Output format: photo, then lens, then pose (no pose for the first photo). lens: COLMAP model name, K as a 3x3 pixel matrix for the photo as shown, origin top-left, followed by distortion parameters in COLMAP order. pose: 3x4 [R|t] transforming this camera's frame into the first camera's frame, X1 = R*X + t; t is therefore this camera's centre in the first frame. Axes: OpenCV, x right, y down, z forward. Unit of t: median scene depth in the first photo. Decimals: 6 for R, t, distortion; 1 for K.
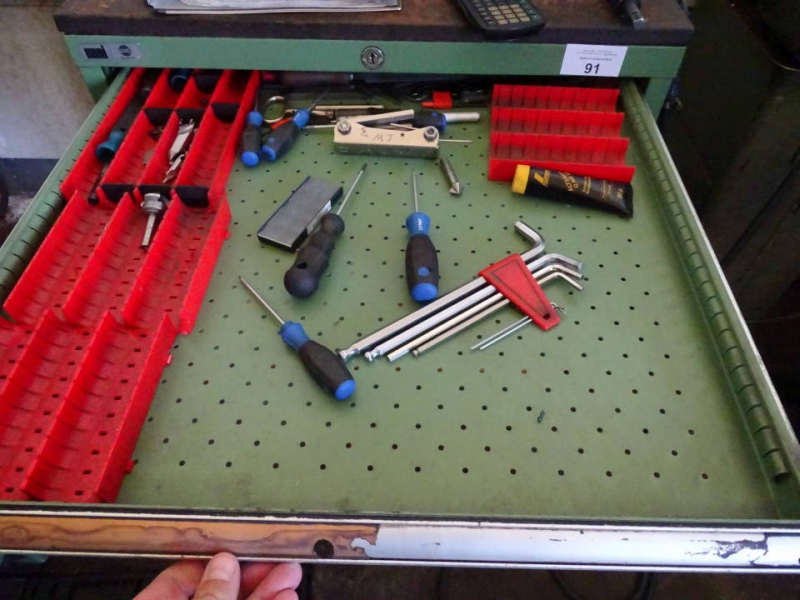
lens RADIAL K [[564.7, 0, 406.7], [0, 564.7, 297.7], [0, 0, 1]] dist [-0.001584, -0.005508]
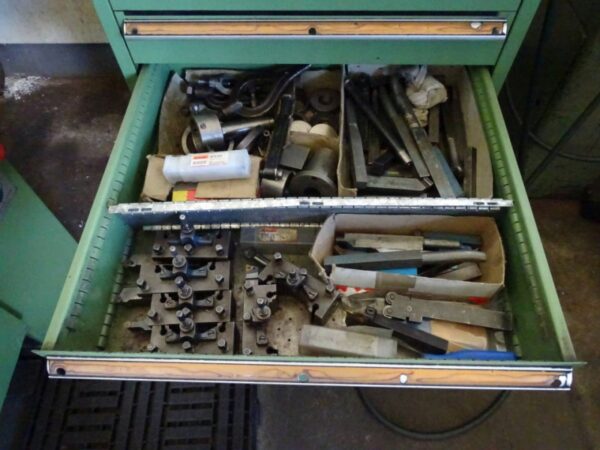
lens RADIAL K [[423.5, 0, 303.7], [0, 423.5, 223.6], [0, 0, 1]] dist [-0.001584, -0.005508]
pose [[0.999761, -0.011084, -0.018827, -0.048759], [0.013125, 0.993621, 0.112006, 0.095962], [0.017465, -0.112226, 0.993529, 0.074581]]
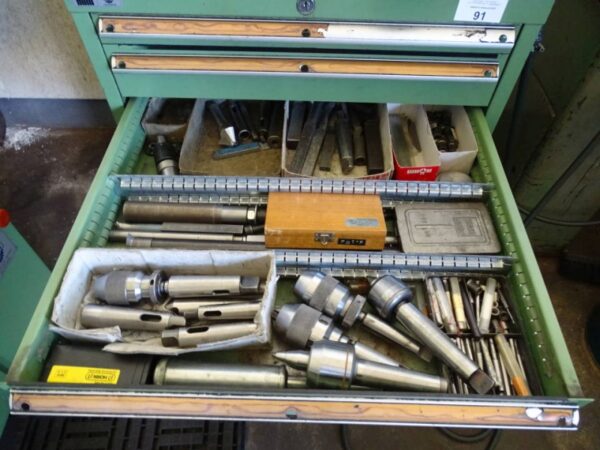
lens RADIAL K [[423.5, 0, 305.2], [0, 423.5, 229.4], [0, 0, 1]] dist [-0.001584, -0.005508]
pose [[0.999970, 0.003327, 0.006924, -0.046120], [-0.003603, 0.999183, 0.040260, 0.024036], [-0.006784, -0.040284, 0.999165, 0.027303]]
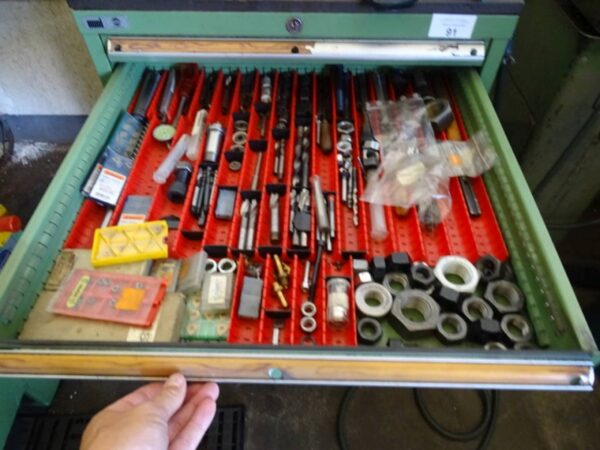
lens RADIAL K [[423.5, 0, 303.0], [0, 423.5, 225.6], [0, 0, 1]] dist [-0.001584, -0.005508]
pose [[0.999968, -0.007937, 0.001035, -0.029920], [0.007939, 0.999967, -0.001780, 0.049293], [-0.001021, 0.001788, 0.999998, -0.030926]]
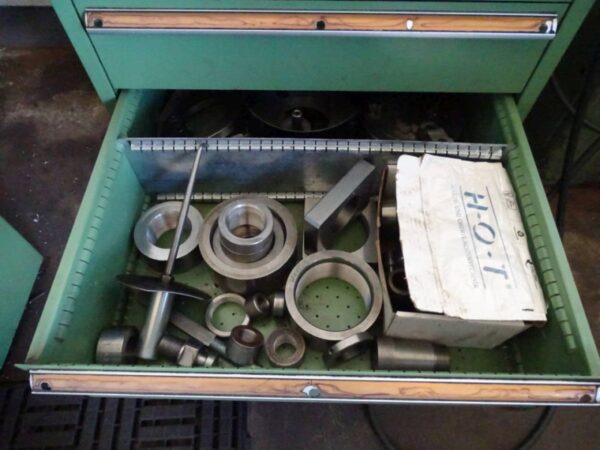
lens RADIAL K [[423.5, 0, 301.3], [0, 423.5, 222.8], [0, 0, 1]] dist [-0.001584, -0.005508]
pose [[0.999908, -0.013425, 0.001879, -0.077645], [0.013053, 0.990941, 0.133662, 0.110364], [-0.003656, -0.133625, 0.991025, 0.295156]]
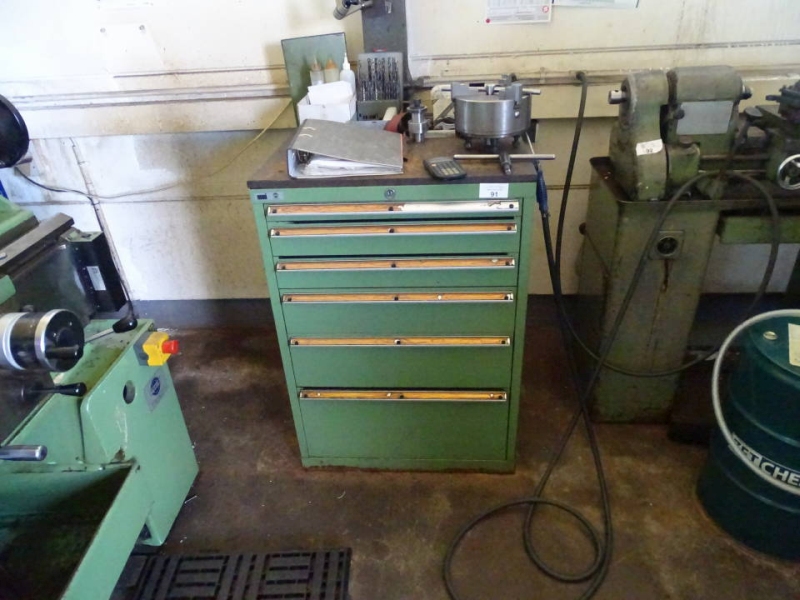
lens RADIAL K [[564.7, 0, 404.3], [0, 564.7, 300.4], [0, 0, 1]] dist [-0.001584, -0.005508]
pose [[0.997952, -0.029394, -0.056811, 0.071926], [0.008400, 0.940690, -0.339163, 0.471025], [0.063411, 0.337992, 0.939011, -0.599768]]
